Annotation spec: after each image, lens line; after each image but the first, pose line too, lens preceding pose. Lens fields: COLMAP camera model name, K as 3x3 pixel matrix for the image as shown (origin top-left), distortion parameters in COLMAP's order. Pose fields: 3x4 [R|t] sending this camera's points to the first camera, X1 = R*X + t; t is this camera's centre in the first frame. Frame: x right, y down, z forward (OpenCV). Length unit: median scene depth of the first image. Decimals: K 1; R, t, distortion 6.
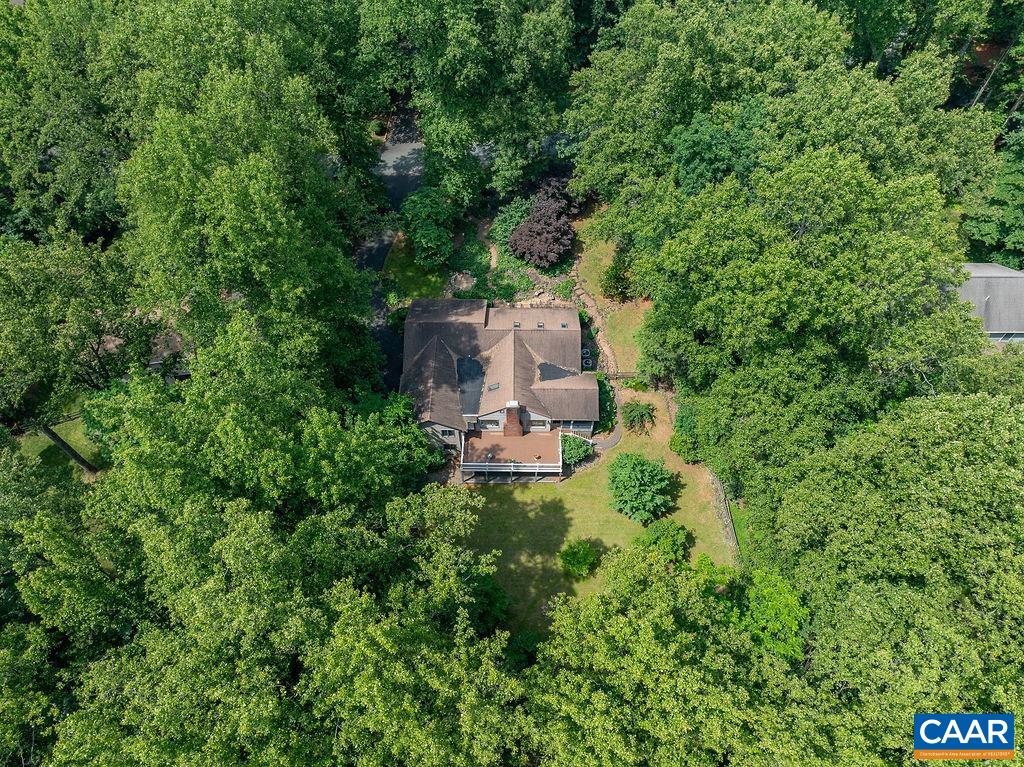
lens RADIAL K [[740.0, 0, 512.0], [0, 740.0, 383.5], [0, 0, 1]] dist [-0.049820, -0.000656]
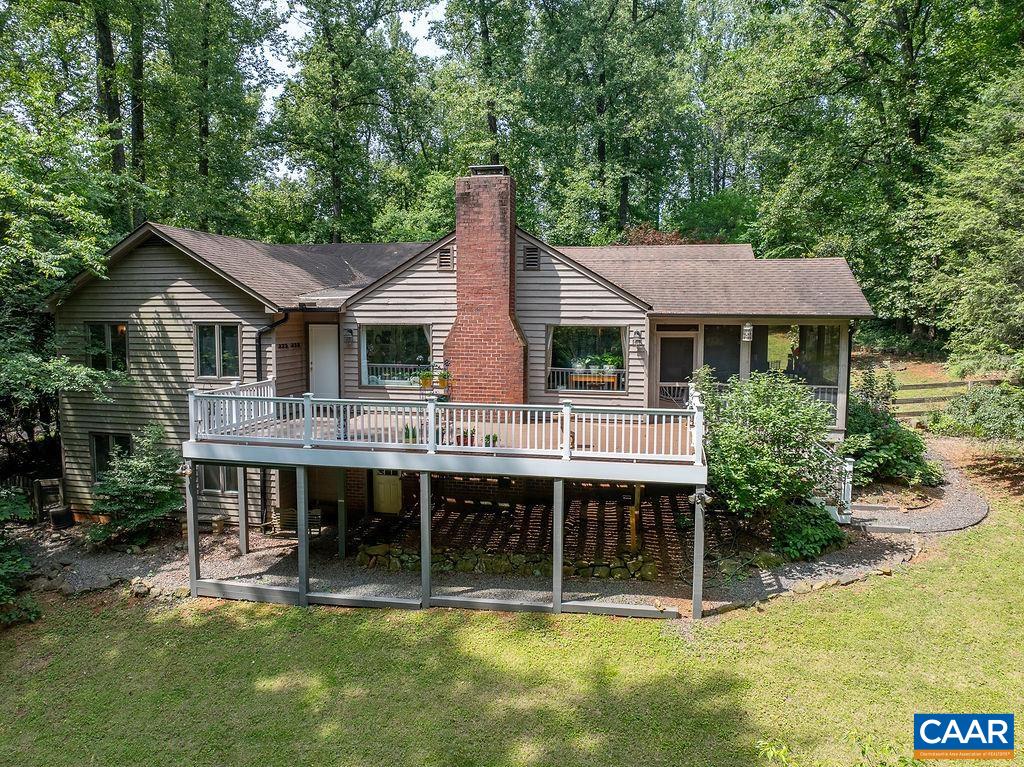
lens RADIAL K [[699.0, 0, 512.0], [0, 699.0, 383.5], [0, 0, 1]] dist [-0.037029, -0.000852]
pose [[0.980502, 0.028720, -0.194398, 0.052474], [-0.167199, 0.641697, -0.748512, 0.226546], [0.103248, 0.766420, 0.633987, 0.860915]]
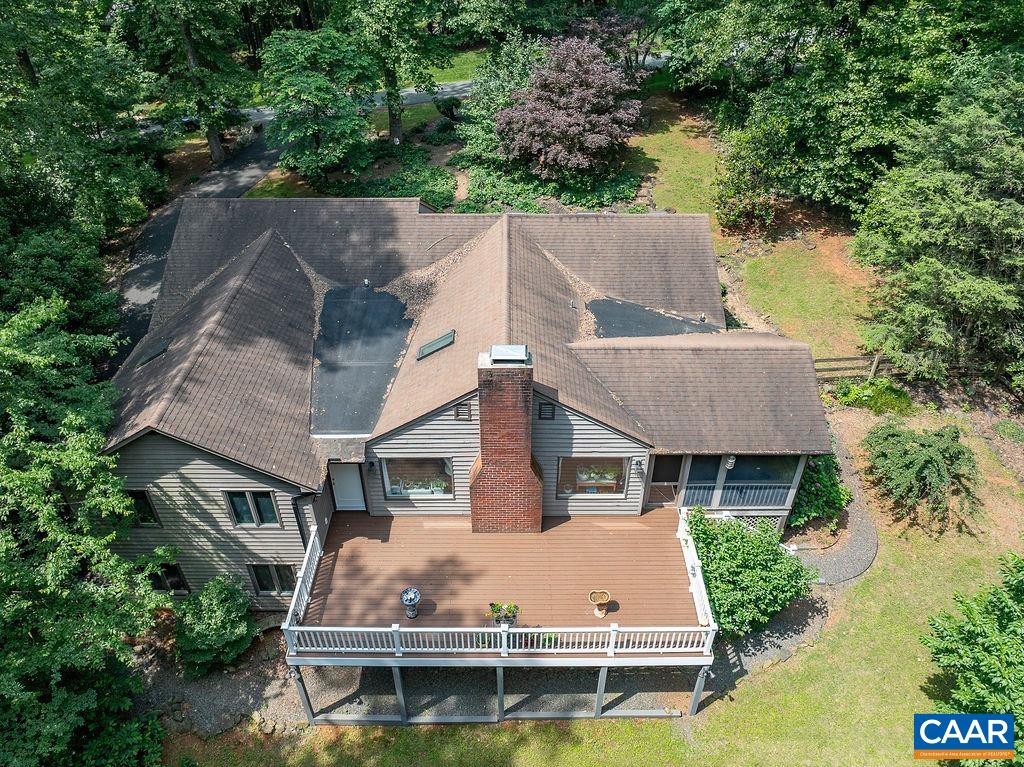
lens RADIAL K [[699.0, 0, 512.0], [0, 699.0, 383.5], [0, 0, 1]] dist [-0.037029, -0.000852]
pose [[0.999958, -0.003683, 0.008347, 0.001472], [0.006257, 0.942649, -0.333726, 0.106315], [-0.006639, 0.333764, 0.942633, 0.747173]]
